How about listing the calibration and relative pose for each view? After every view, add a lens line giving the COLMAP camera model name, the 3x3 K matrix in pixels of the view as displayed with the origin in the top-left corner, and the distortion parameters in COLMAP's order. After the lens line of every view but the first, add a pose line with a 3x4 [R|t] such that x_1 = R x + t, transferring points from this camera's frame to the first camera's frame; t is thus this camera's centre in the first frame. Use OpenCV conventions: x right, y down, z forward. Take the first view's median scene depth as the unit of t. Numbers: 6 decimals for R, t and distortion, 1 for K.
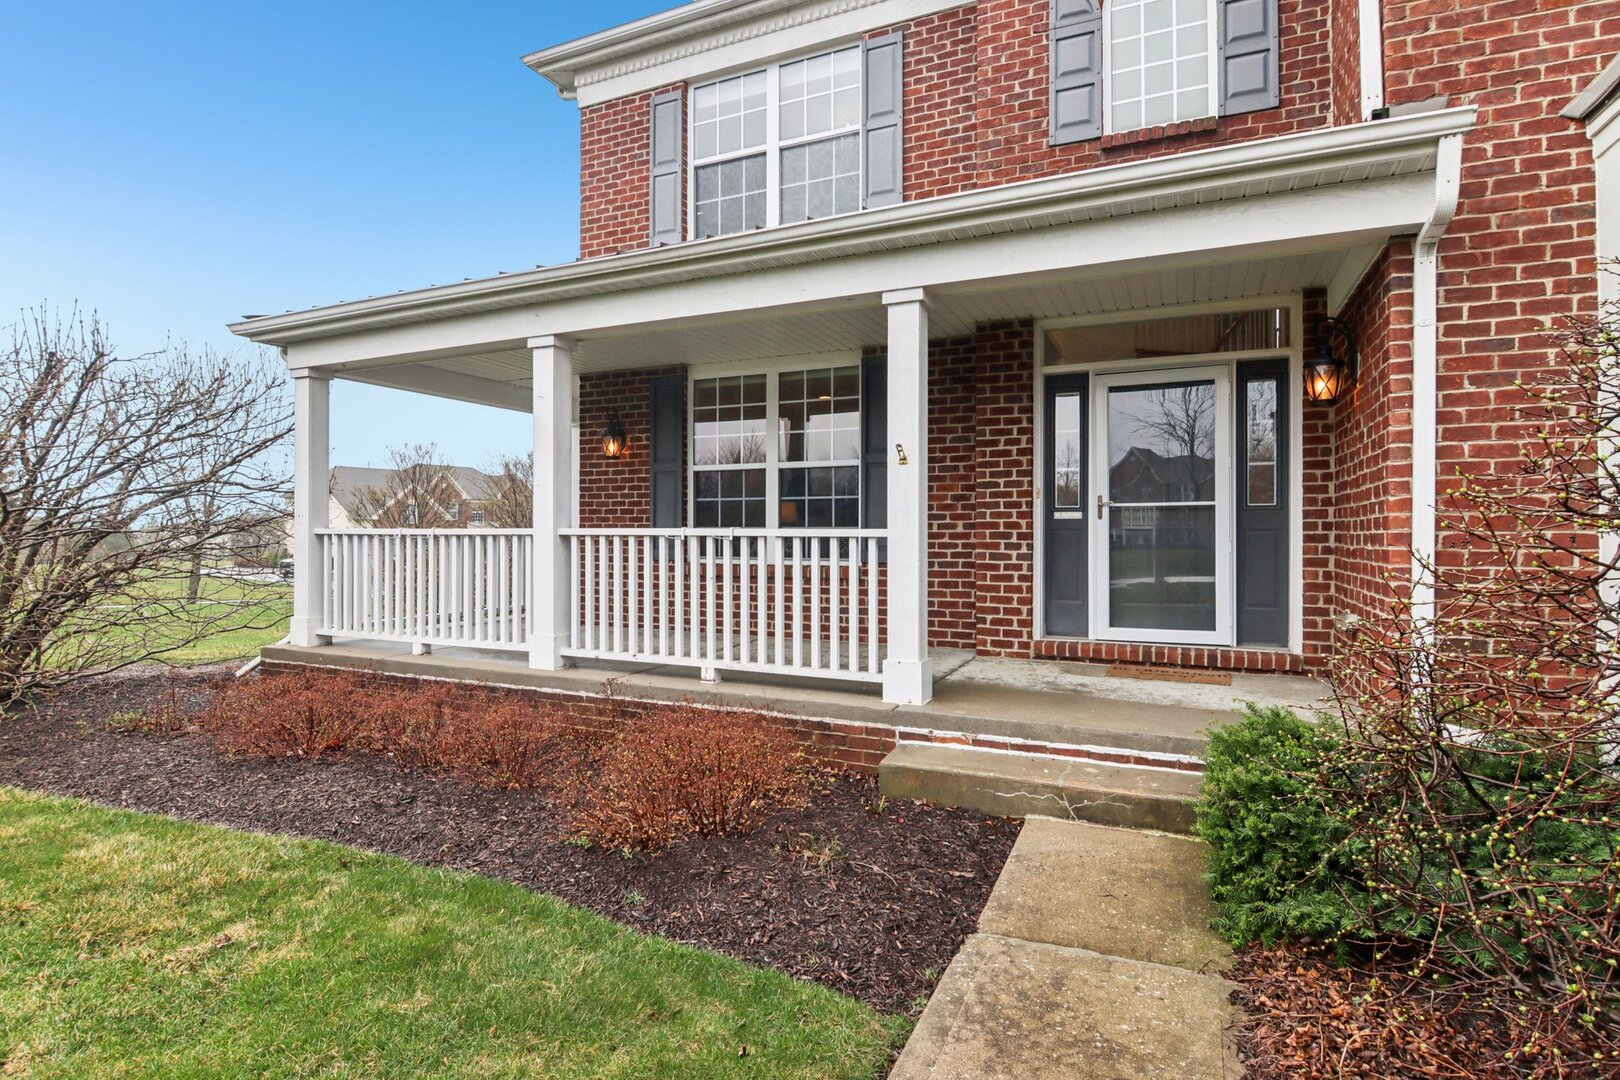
lens RADIAL K [[826.4, 0, 804.6], [0, 826.4, 538.0], [0, 0, 1]] dist [-0.012716, -0.001407]
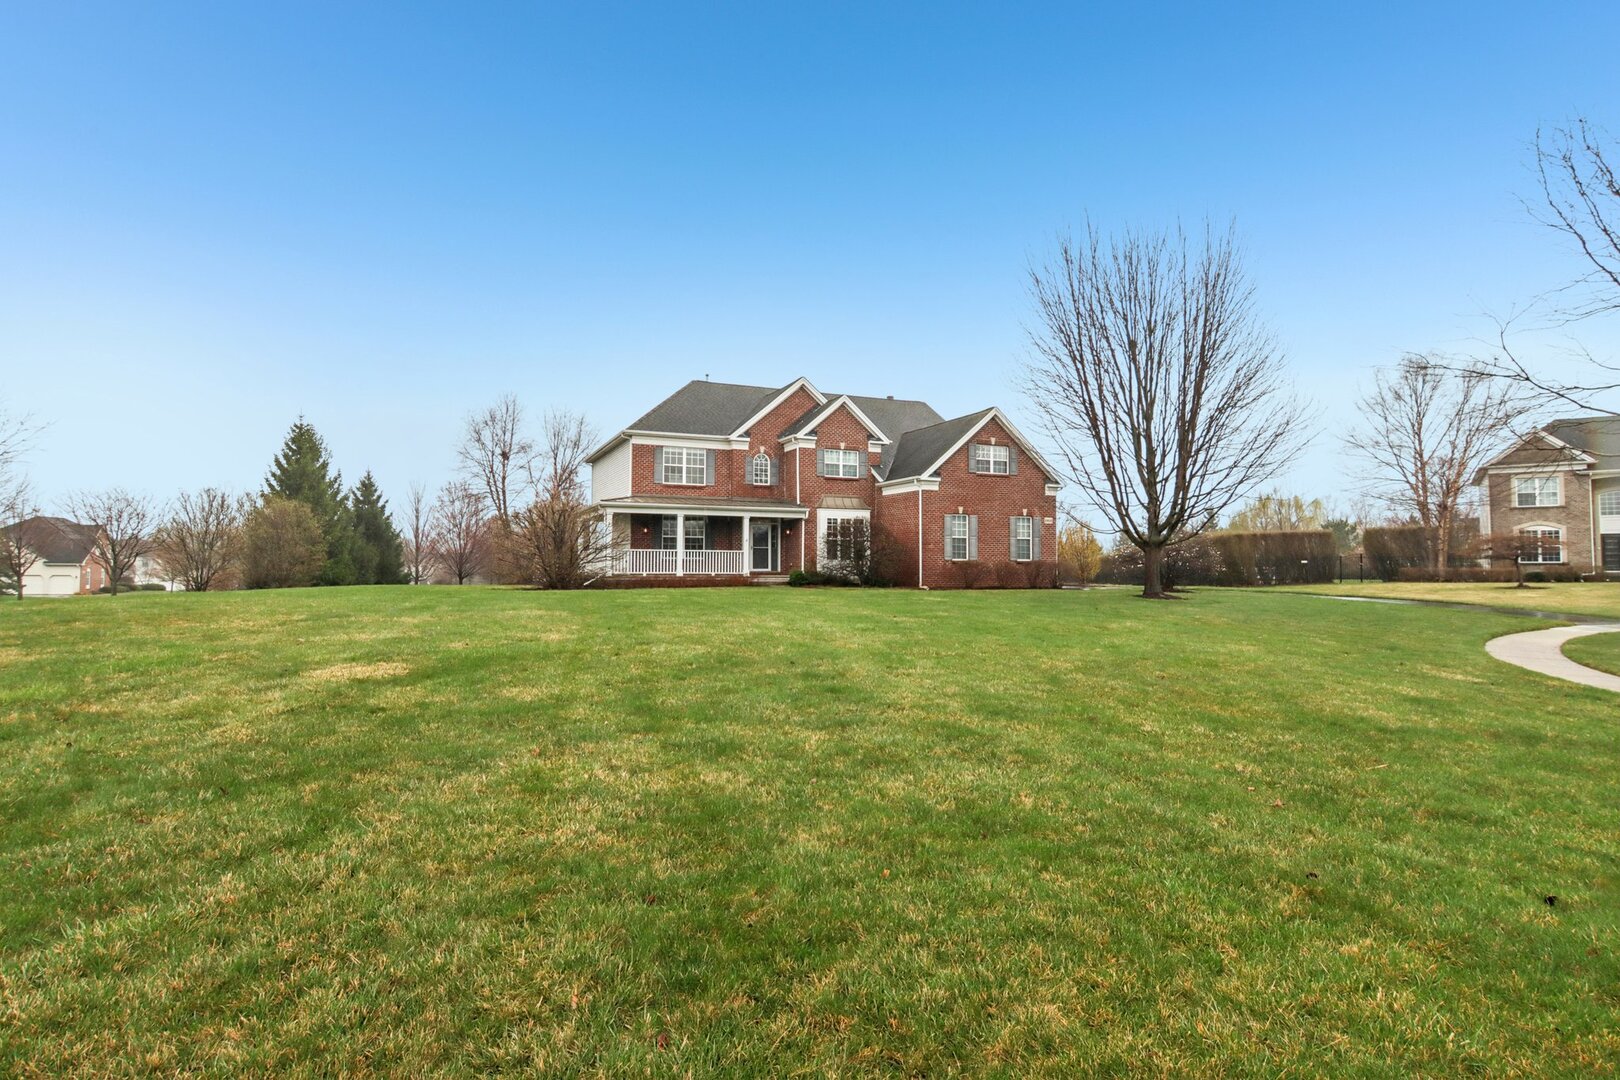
lens RADIAL K [[826.4, 0, 805.4], [0, 826.4, 548.8], [0, 0, 1]] dist [-0.012716, -0.001407]
pose [[0.662337, 0.022007, 0.748882, -3.215794], [-0.004002, 0.999658, -0.025838, 0.100319], [-0.749195, 0.014116, 0.662199, -2.686772]]
